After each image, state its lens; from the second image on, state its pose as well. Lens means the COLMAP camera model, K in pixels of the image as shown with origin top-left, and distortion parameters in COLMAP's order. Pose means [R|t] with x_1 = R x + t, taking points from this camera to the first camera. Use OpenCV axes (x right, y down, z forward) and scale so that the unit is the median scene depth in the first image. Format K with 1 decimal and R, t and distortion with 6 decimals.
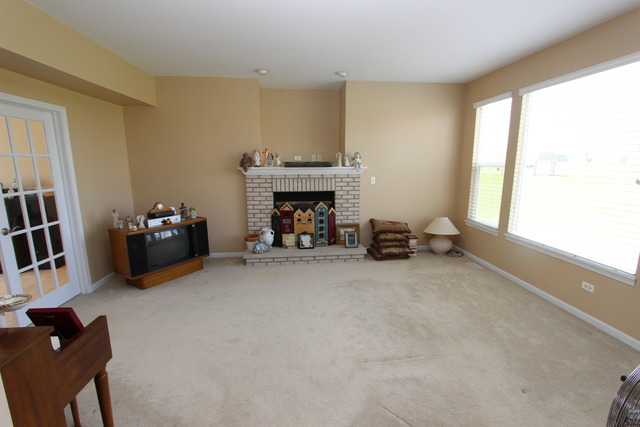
lens RADIAL K [[294.4, 0, 319.4], [0, 294.4, 215.5], [0, 0, 1]] dist [-0.012956, -0.000213]
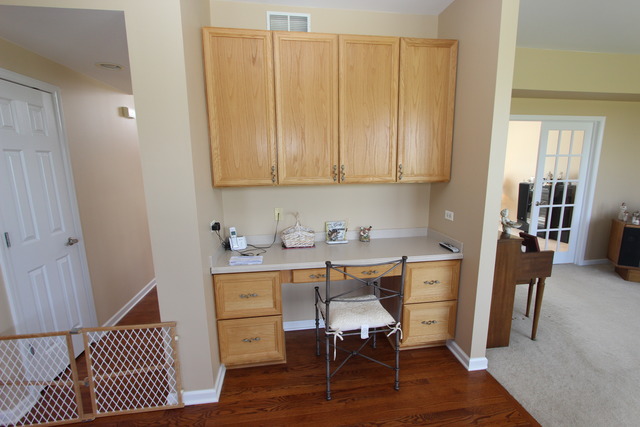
lens RADIAL K [[294.4, 0, 321.3], [0, 294.4, 215.7], [0, 0, 1]] dist [-0.012956, -0.000213]
pose [[0.042088, 0.192838, -0.980328, 0.374795], [-0.169706, 0.968319, 0.183190, 0.021386], [0.984596, 0.158657, 0.073480, -0.228279]]
